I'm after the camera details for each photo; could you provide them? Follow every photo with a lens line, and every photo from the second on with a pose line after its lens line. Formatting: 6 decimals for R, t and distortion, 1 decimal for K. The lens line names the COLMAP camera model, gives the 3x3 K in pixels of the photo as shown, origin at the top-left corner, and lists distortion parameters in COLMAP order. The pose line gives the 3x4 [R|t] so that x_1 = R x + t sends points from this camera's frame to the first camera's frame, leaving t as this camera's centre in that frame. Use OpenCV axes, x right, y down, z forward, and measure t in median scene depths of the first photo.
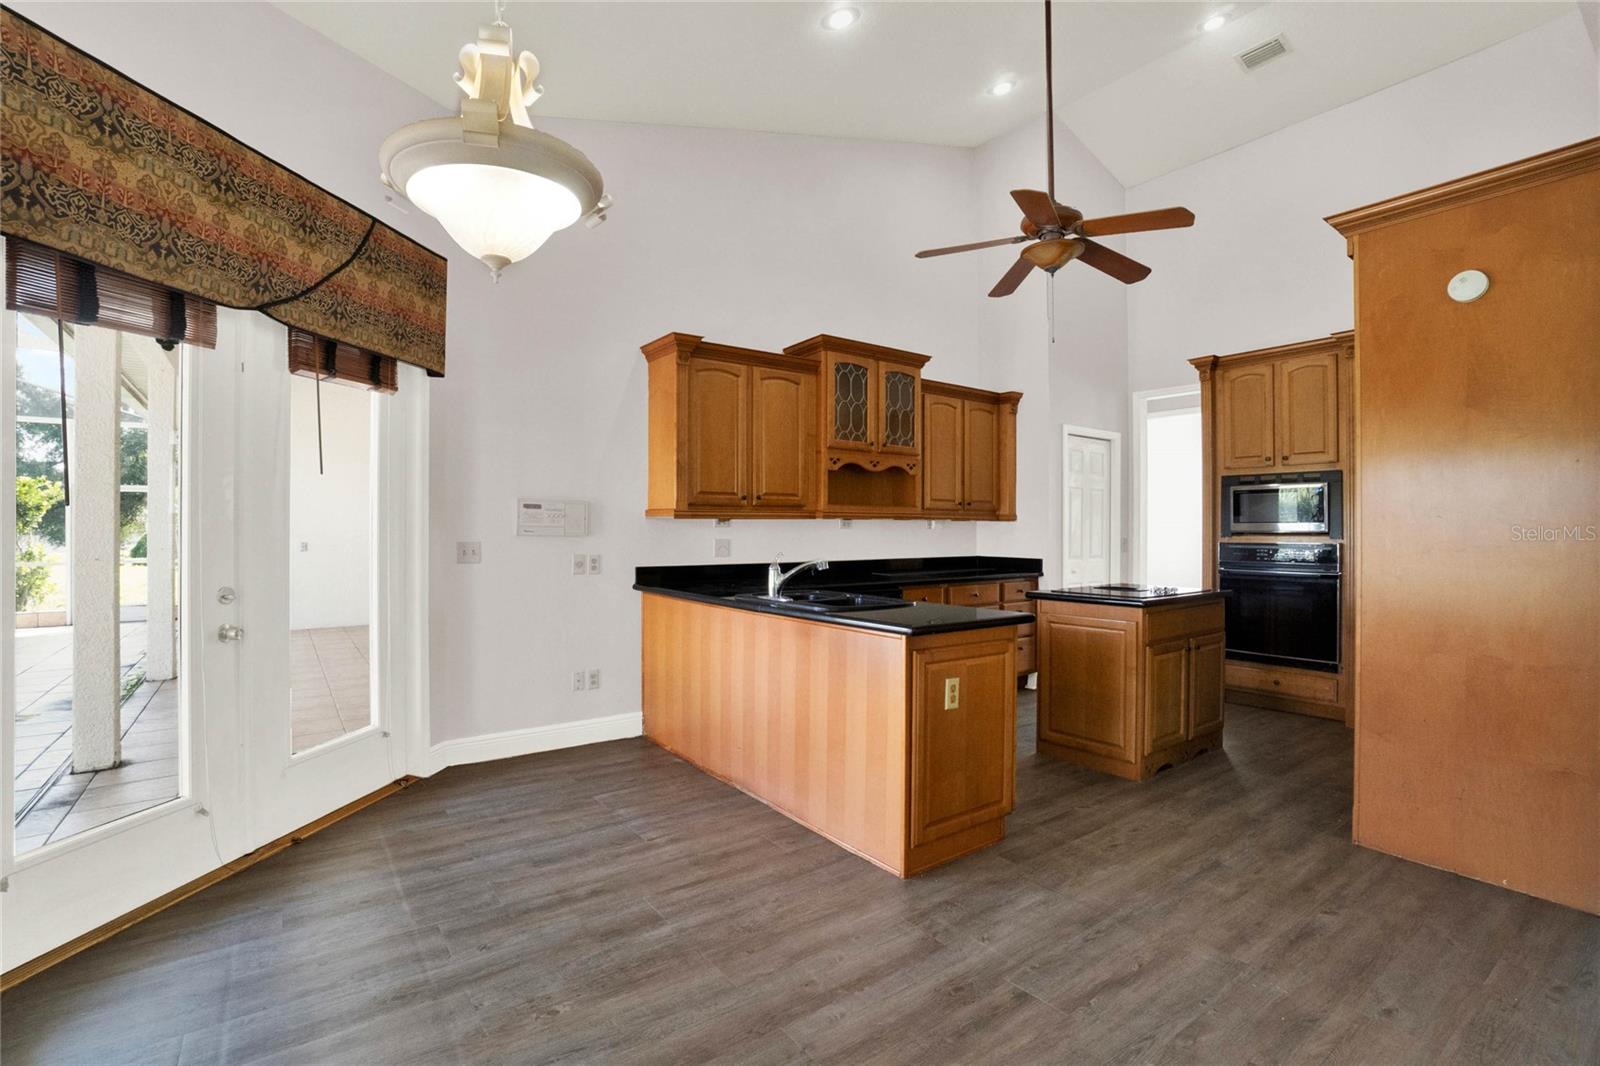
lens RADIAL K [[724.9, 0, 791.3], [0, 724.9, 529.5], [0, 0, 1]] dist [-0.060817, 0.018407]
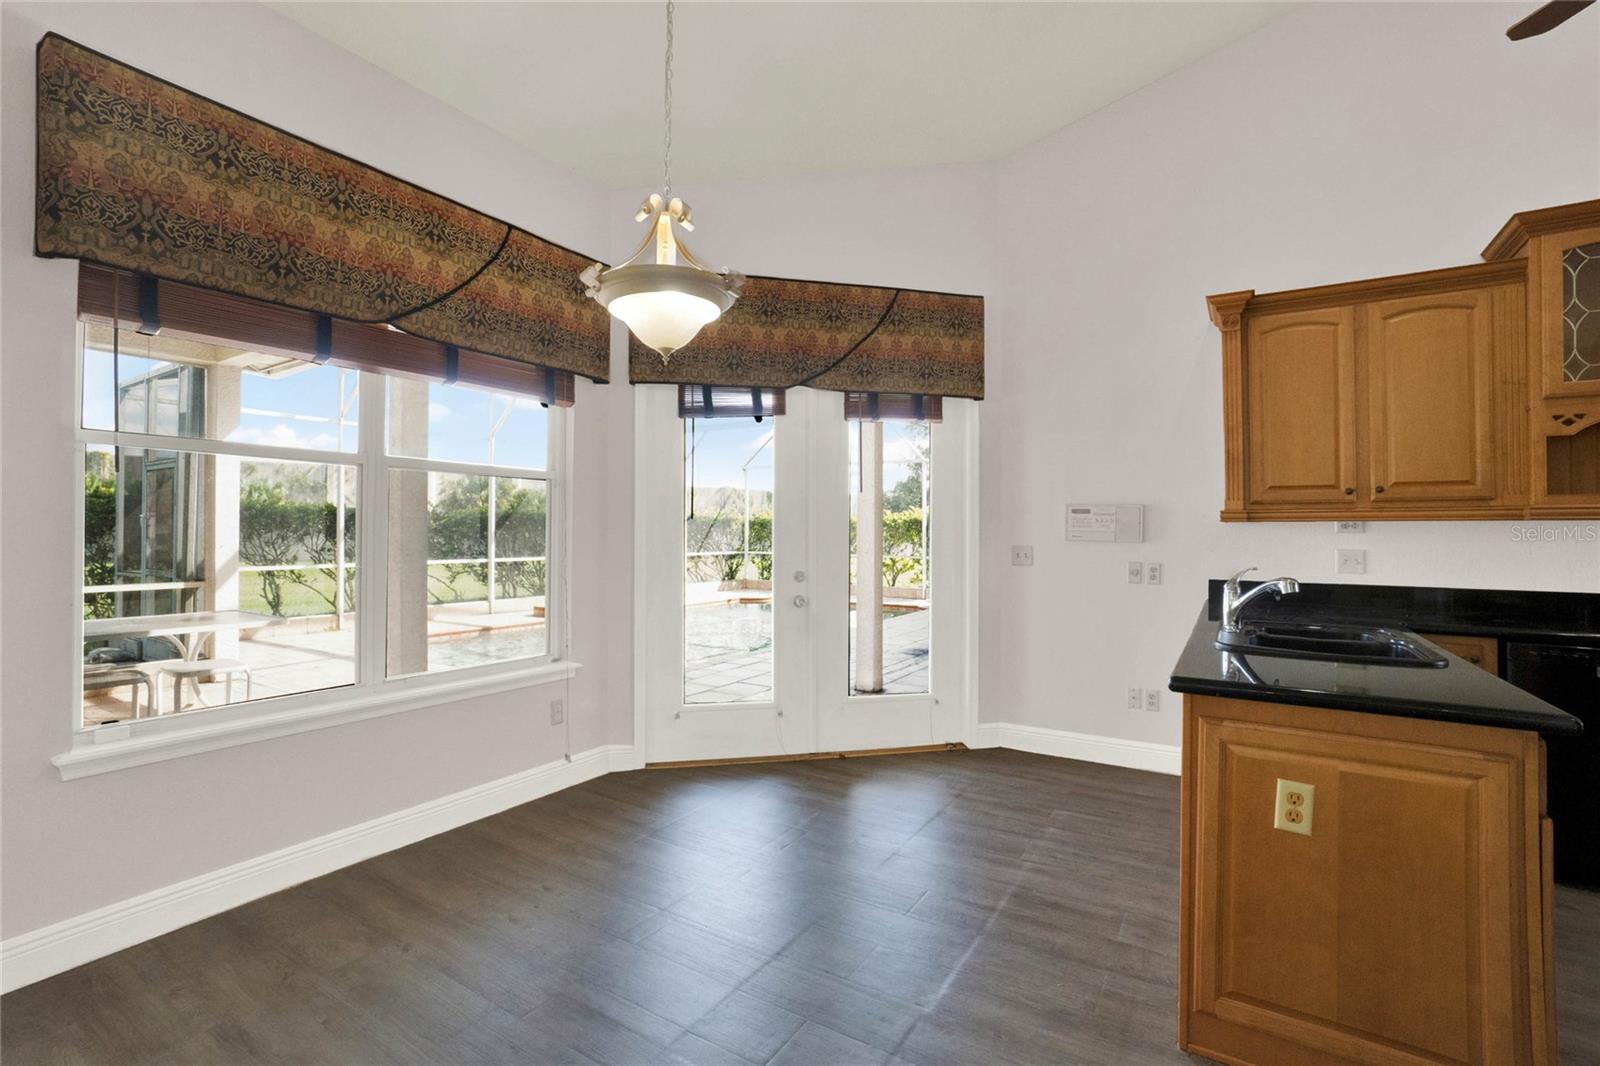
lens RADIAL K [[724.9, 0, 791.4], [0, 724.9, 530.8], [0, 0, 1]] dist [-0.060817, 0.018407]
pose [[0.370652, -0.000172, -0.928772, 0.361391], [-0.006207, 0.999977, -0.002662, 0.000050], [0.928751, 0.006752, 0.370643, 0.228189]]
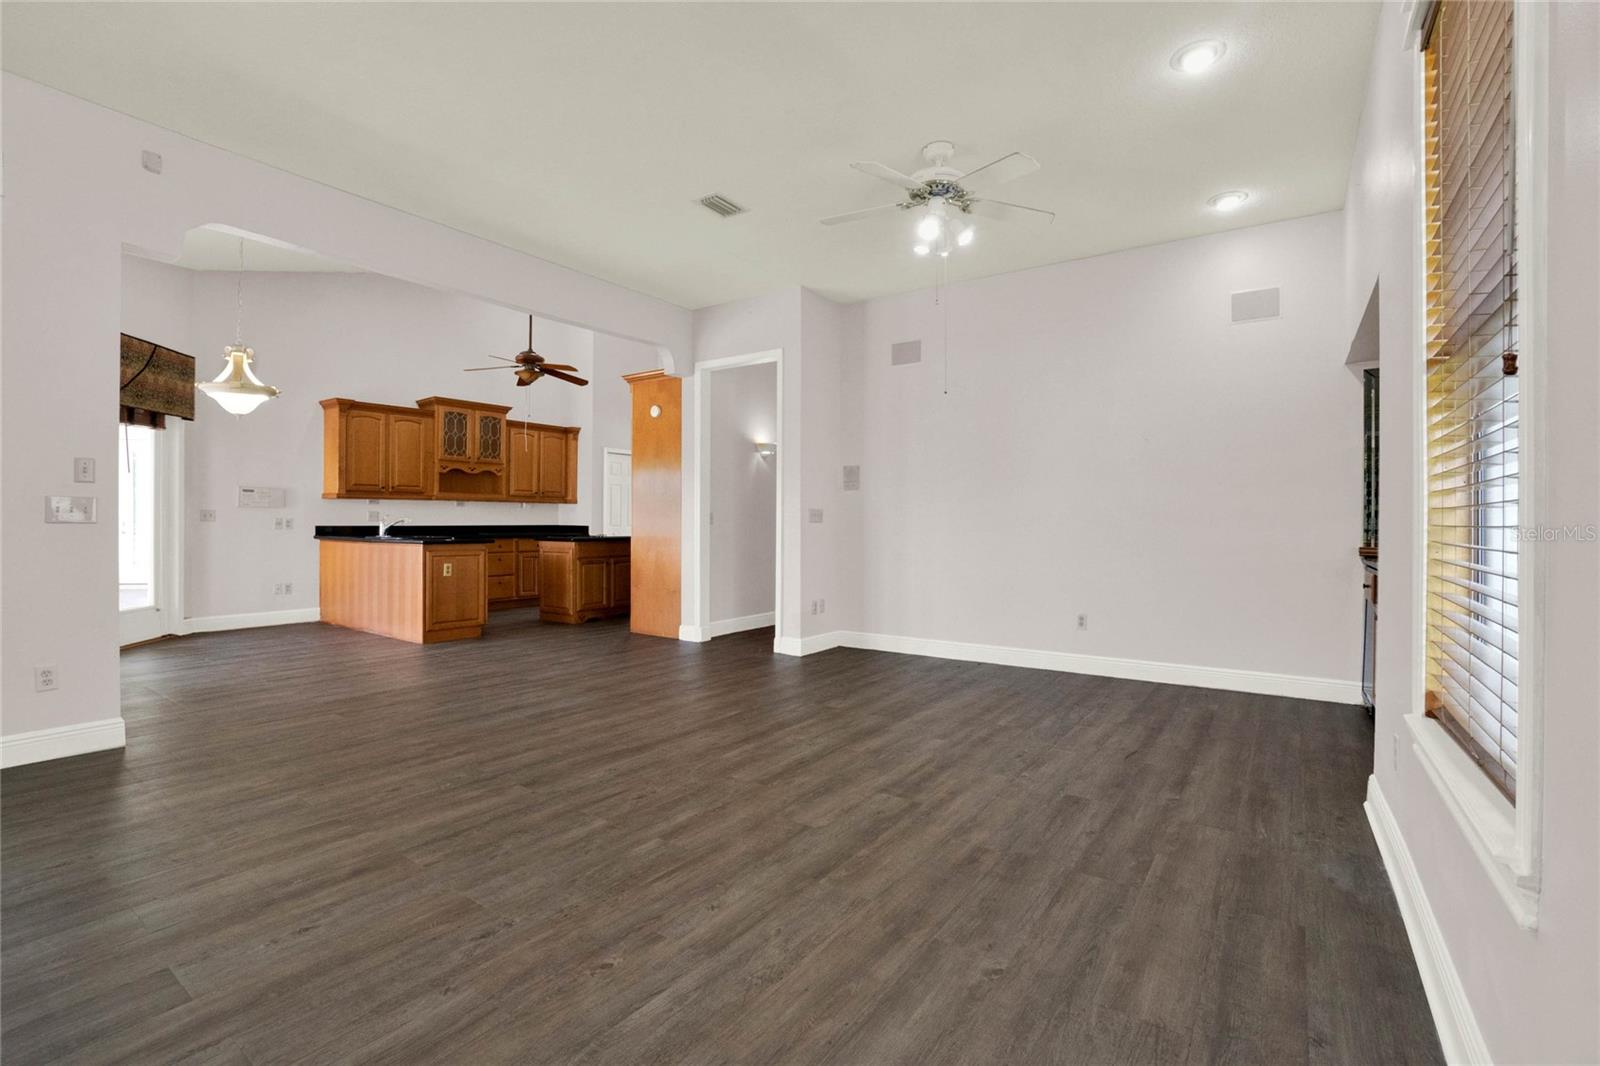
lens RADIAL K [[724.9, 0, 798.8], [0, 724.9, 528.2], [0, 0, 1]] dist [-0.060817, 0.018407]
pose [[0.946922, 0.000346, 0.321462, 0.335657], [-0.003820, 0.999941, 0.010175, 0.034047], [-0.321440, -0.010863, 0.946868, -0.979294]]
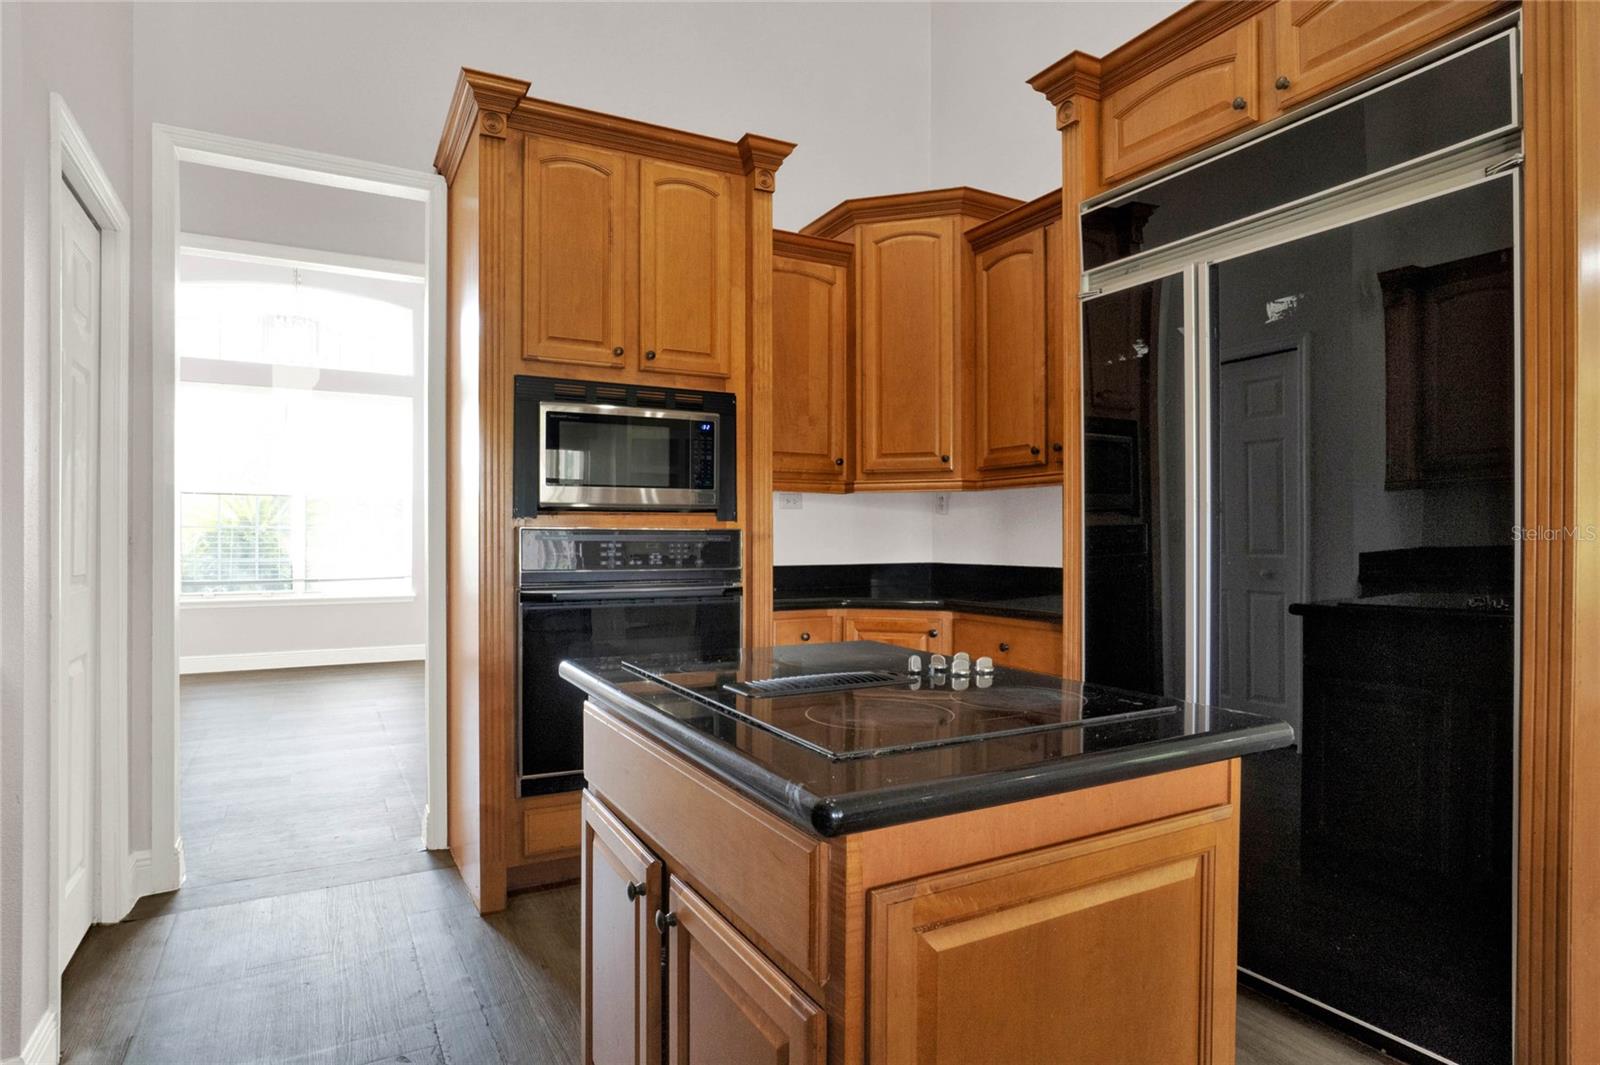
lens RADIAL K [[883.8, 0, 811.7], [0, 883.8, 533.3], [0, 0, 1]] dist [-0.007527, 0.000504]
pose [[0.126900, -0.001089, 0.991915, 0.109865], [-0.001031, 0.999999, 0.001230, 0.021998], [-0.991915, -0.001179, 0.126899, 0.840113]]
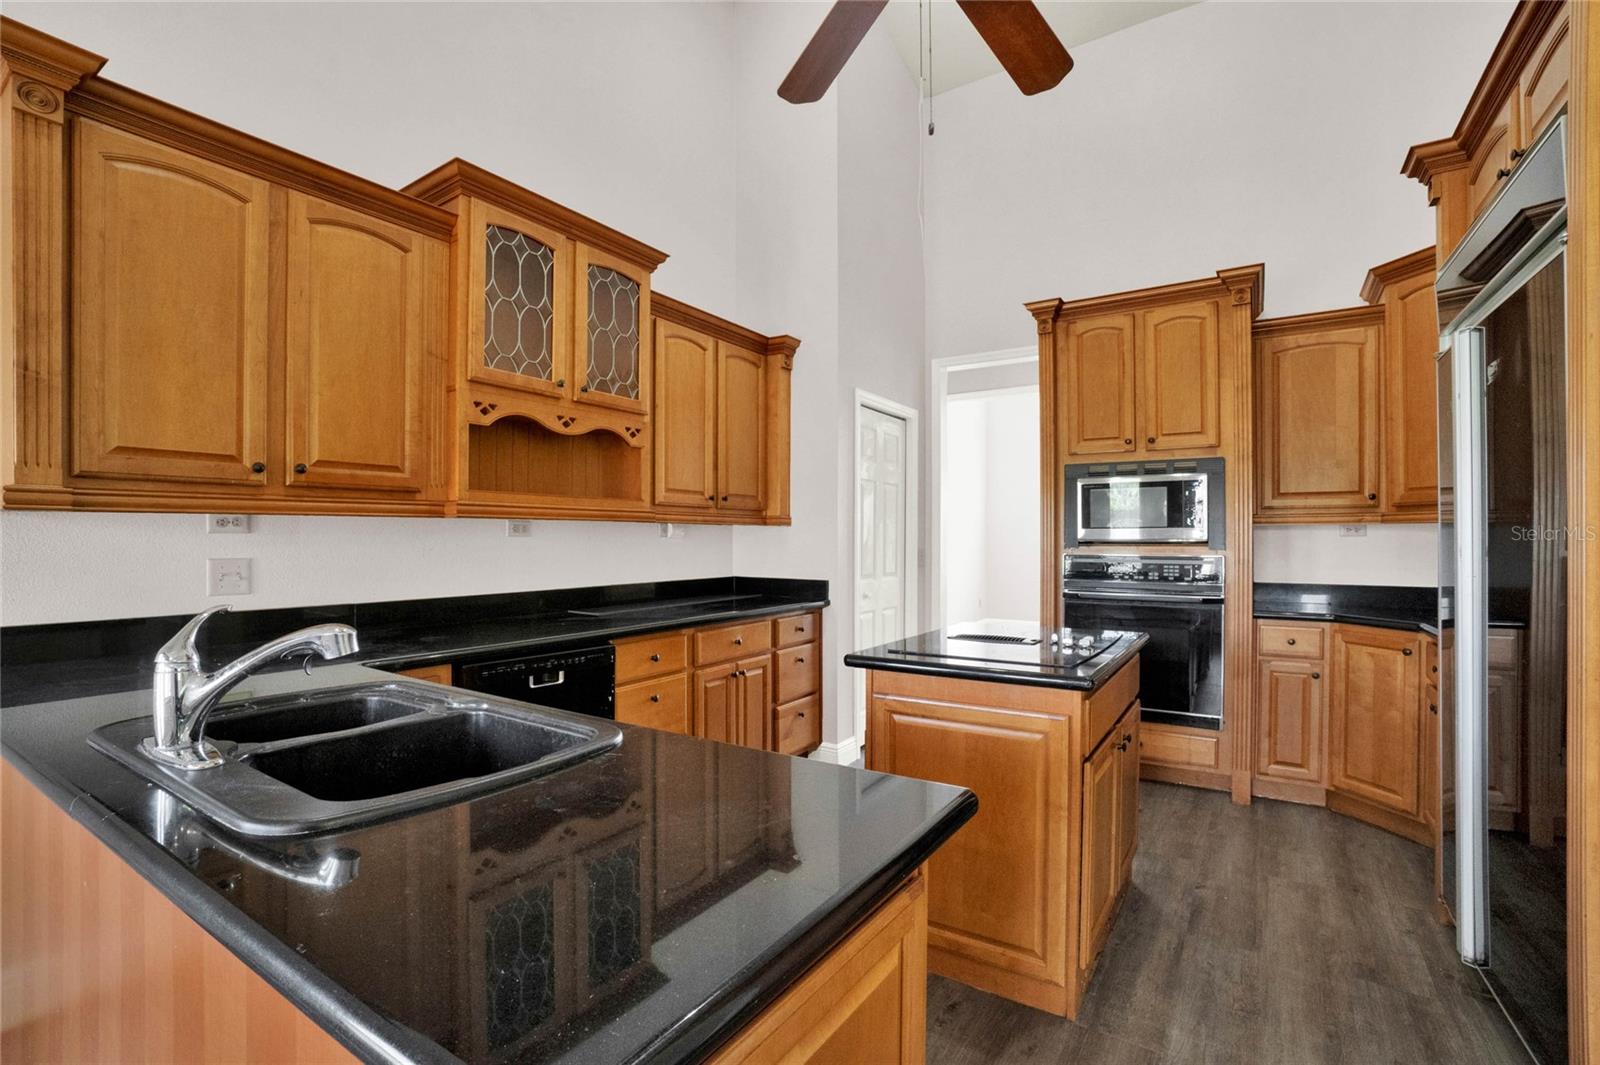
lens RADIAL K [[724.9, 0, 797.5], [0, 724.9, 541.0], [0, 0, 1]] dist [-0.060817, 0.018407]
pose [[0.933583, -0.002281, 0.358354, 0.090083], [0.001580, 0.999996, 0.002250, 0.001554], [-0.358357, -0.001534, 0.933583, 0.451719]]
